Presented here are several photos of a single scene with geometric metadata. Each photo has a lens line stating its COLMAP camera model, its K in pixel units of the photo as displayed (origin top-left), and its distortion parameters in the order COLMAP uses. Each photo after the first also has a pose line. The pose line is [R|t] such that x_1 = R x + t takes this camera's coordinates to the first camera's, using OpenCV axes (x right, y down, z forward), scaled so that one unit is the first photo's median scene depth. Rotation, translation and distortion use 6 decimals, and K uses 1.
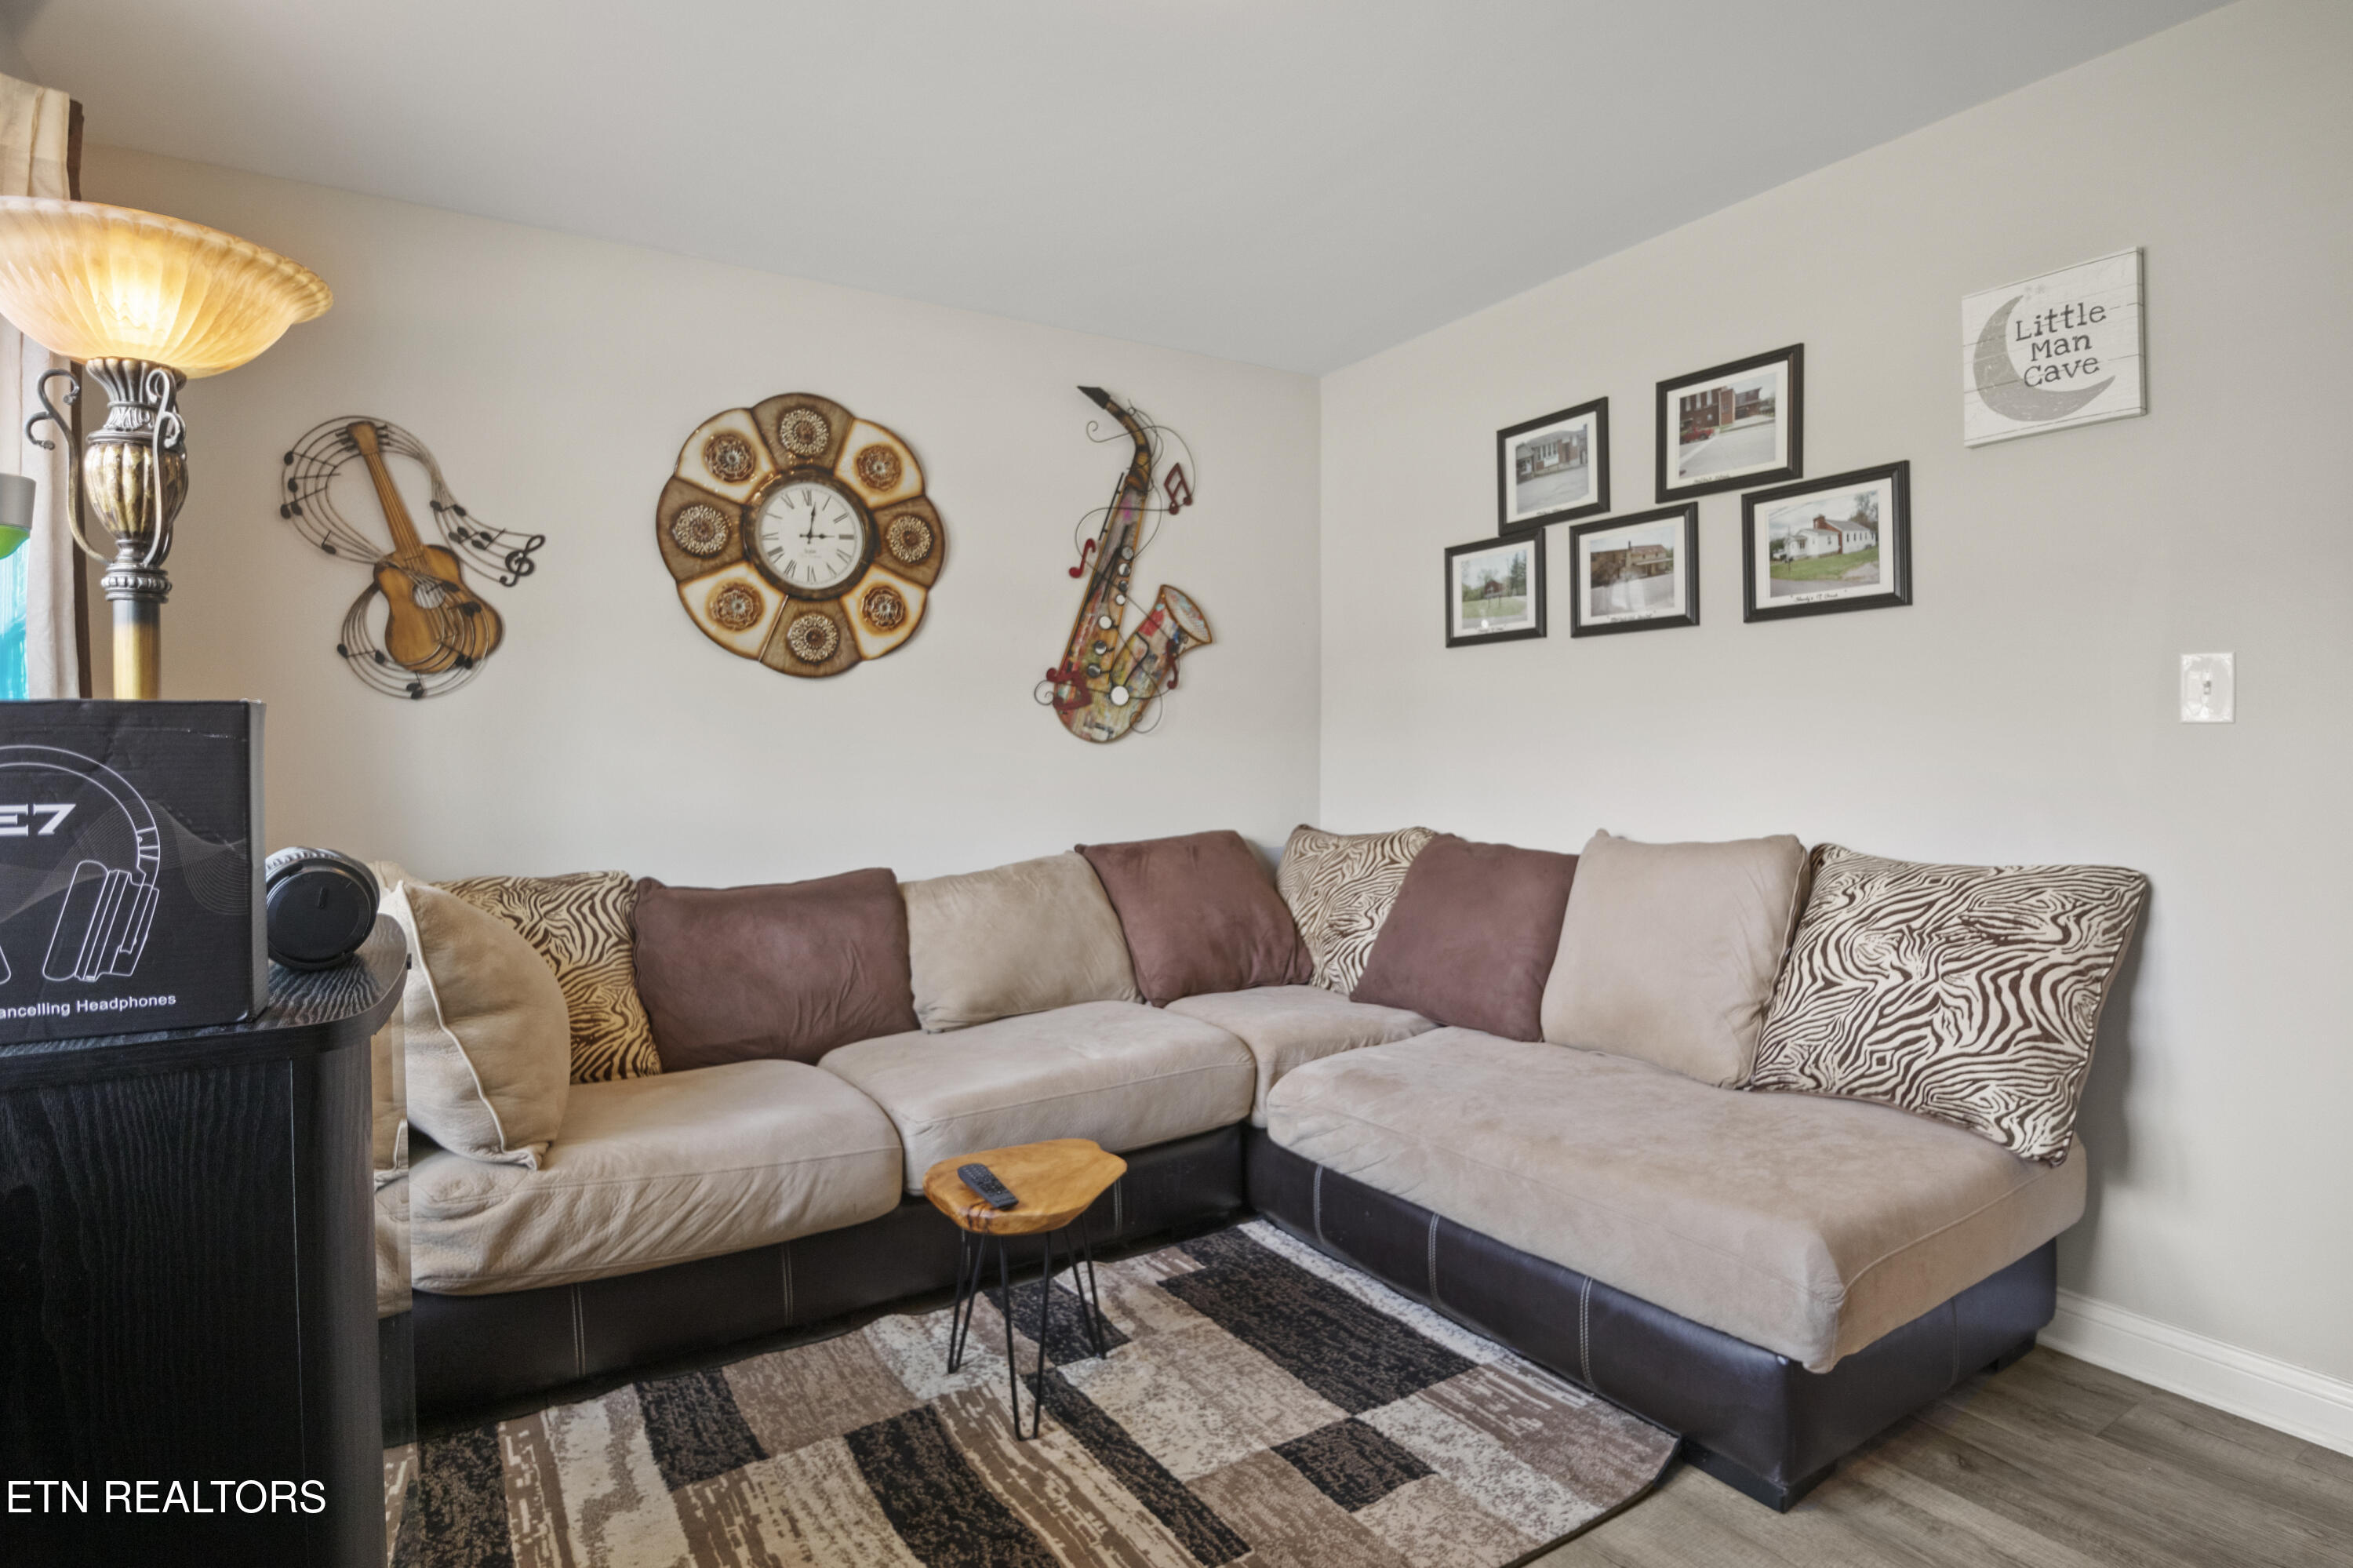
lens RADIAL K [[1213.0, 0, 1178.5], [0, 1213.0, 736.8], [0, 0, 1]] dist [-0.017323, 0.000024]
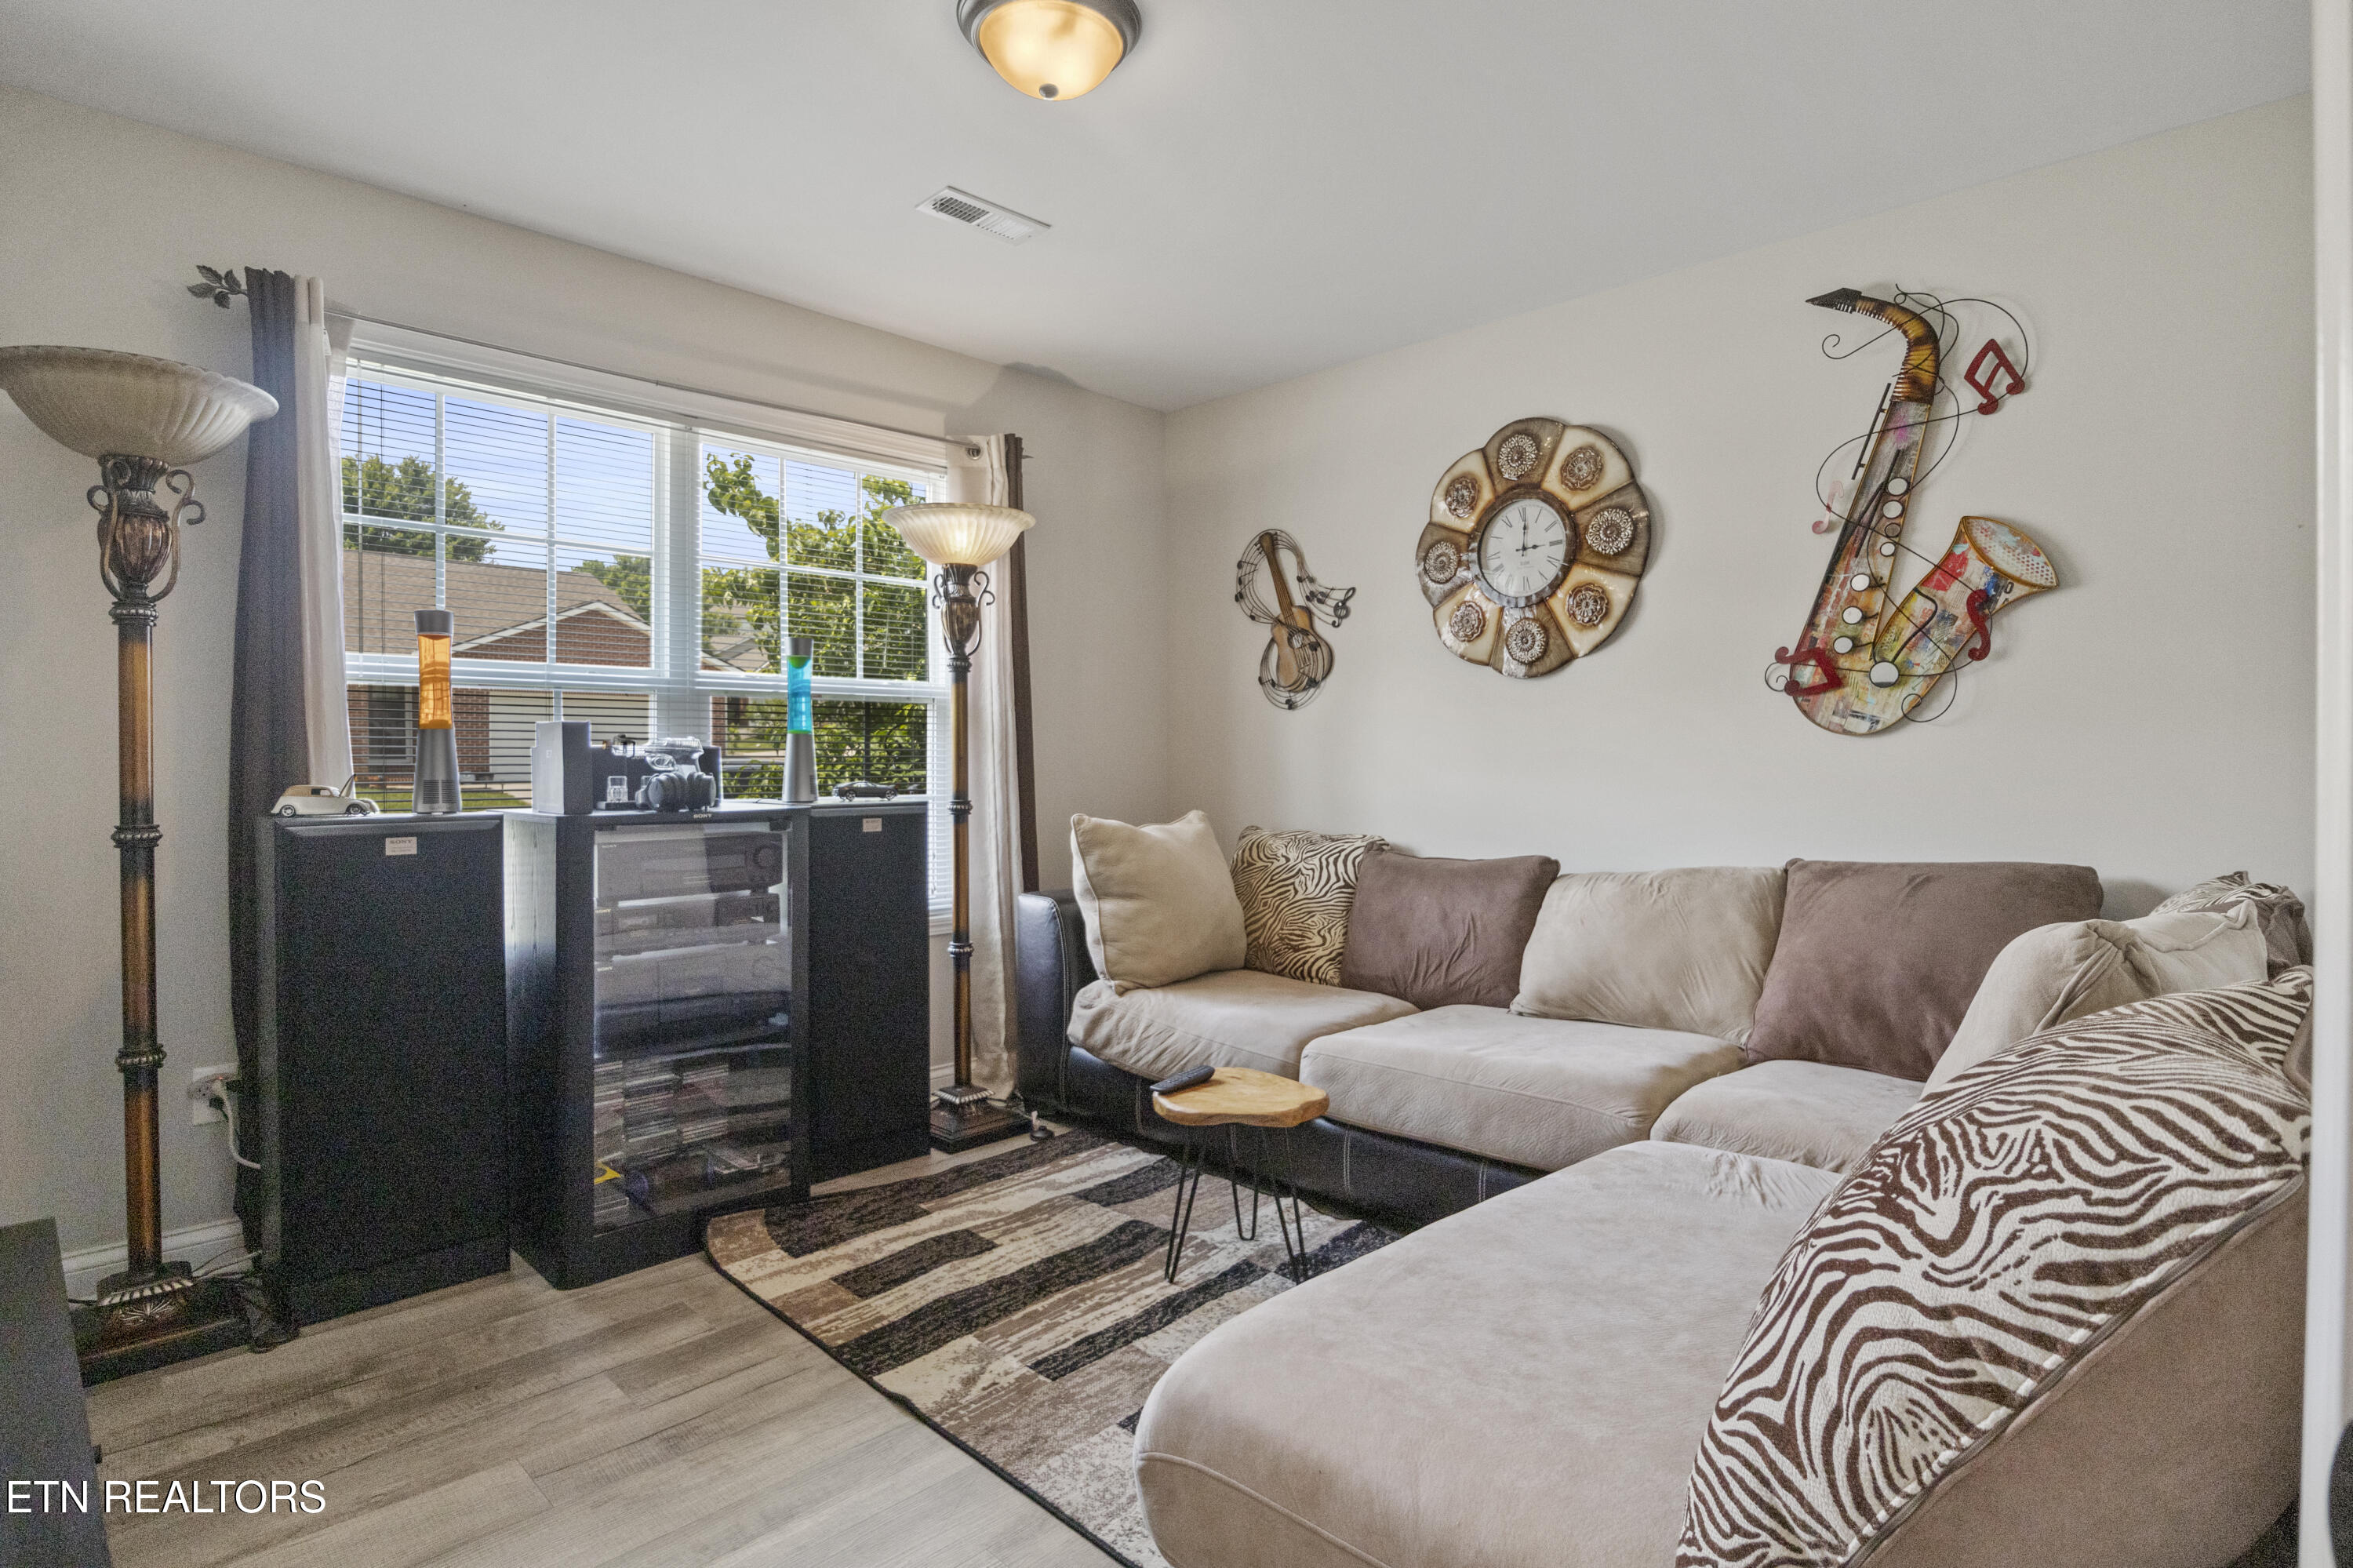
lens RADIAL K [[1187.5, 0, 1185.2], [0, 1187.5, 755.9], [0, 0, 1]] dist [-0.011207, 0.006154]
pose [[0.227206, 0.007063, -0.973821, 0.660003], [0.002081, 0.999968, 0.007739, 0.012484], [0.973845, -0.003785, 0.227184, 0.447348]]
